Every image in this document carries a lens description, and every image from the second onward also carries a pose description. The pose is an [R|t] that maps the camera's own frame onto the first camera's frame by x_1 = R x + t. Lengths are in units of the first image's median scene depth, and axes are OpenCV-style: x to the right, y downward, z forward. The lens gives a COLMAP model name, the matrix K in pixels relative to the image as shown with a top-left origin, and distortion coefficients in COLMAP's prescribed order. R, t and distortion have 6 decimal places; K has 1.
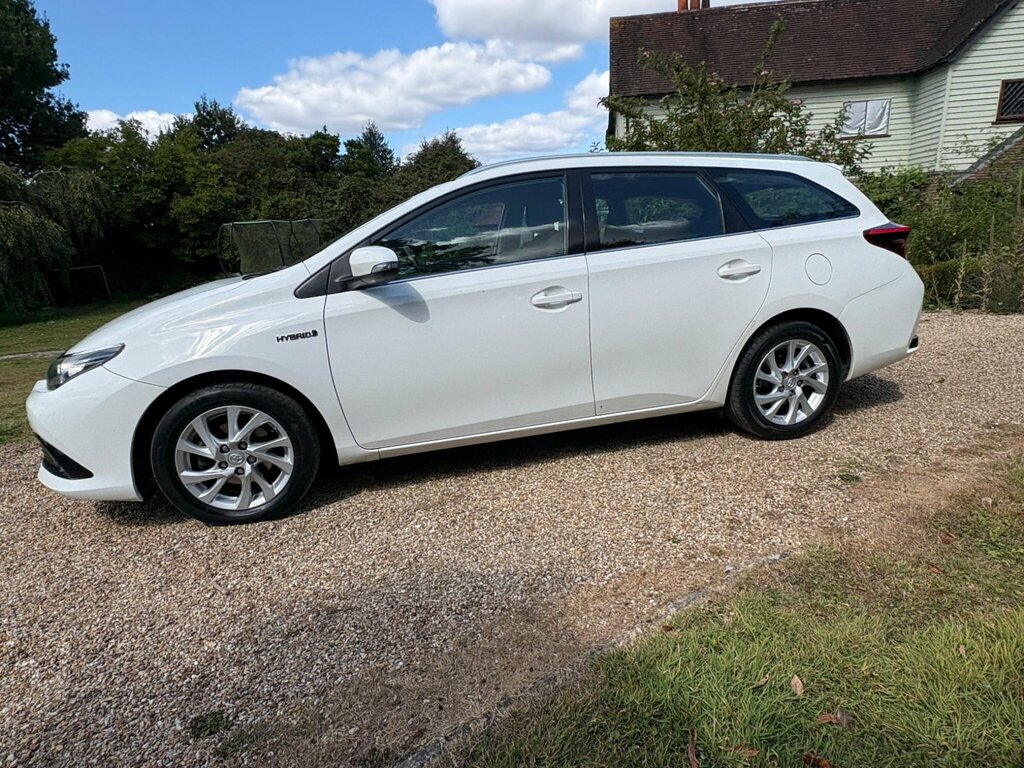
lens RADIAL K [[582.1, 0, 516.8], [0, 582.1, 391.7], [0, 0, 1]] dist [0.001520, -0.001074]
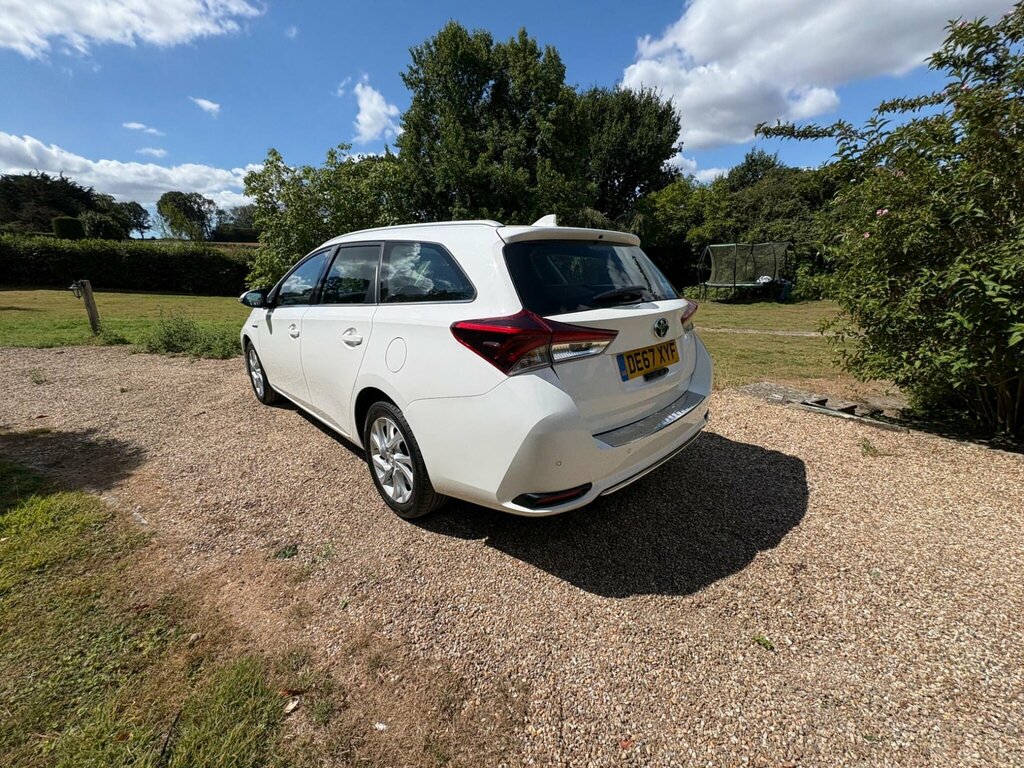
lens RADIAL K [[405.3, 0, 514.0], [0, 405.3, 384.0], [0, 0, 1]] dist [0.001593, -0.000643]
pose [[0.492173, 0.288460, -0.821314, 1.097494], [-0.238497, 0.952081, 0.191468, -0.318988], [0.837189, 0.101645, 0.537386, 0.784460]]
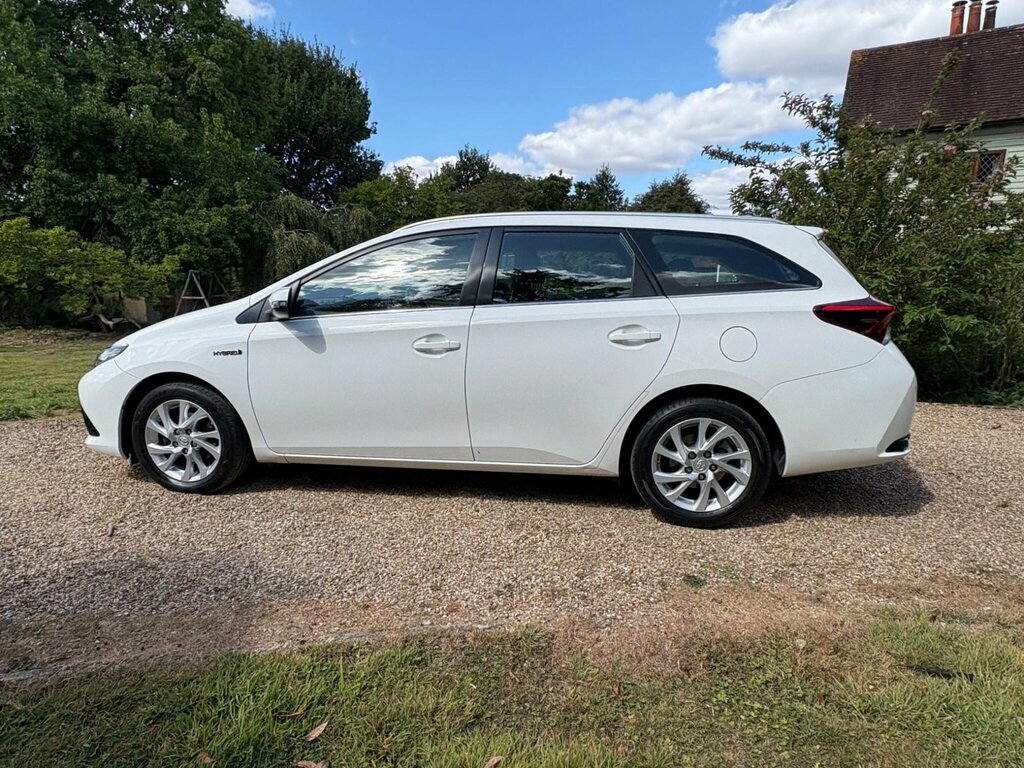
lens RADIAL K [[582.2, 0, 517.6], [0, 582.2, 390.5], [0, 0, 1]] dist [0.000870, 0.000111]
pose [[0.916431, 0.133167, -0.377388, 0.532110], [-0.155723, 0.987353, -0.029747, -0.058014], [0.368654, 0.086029, 0.925577, 0.051542]]
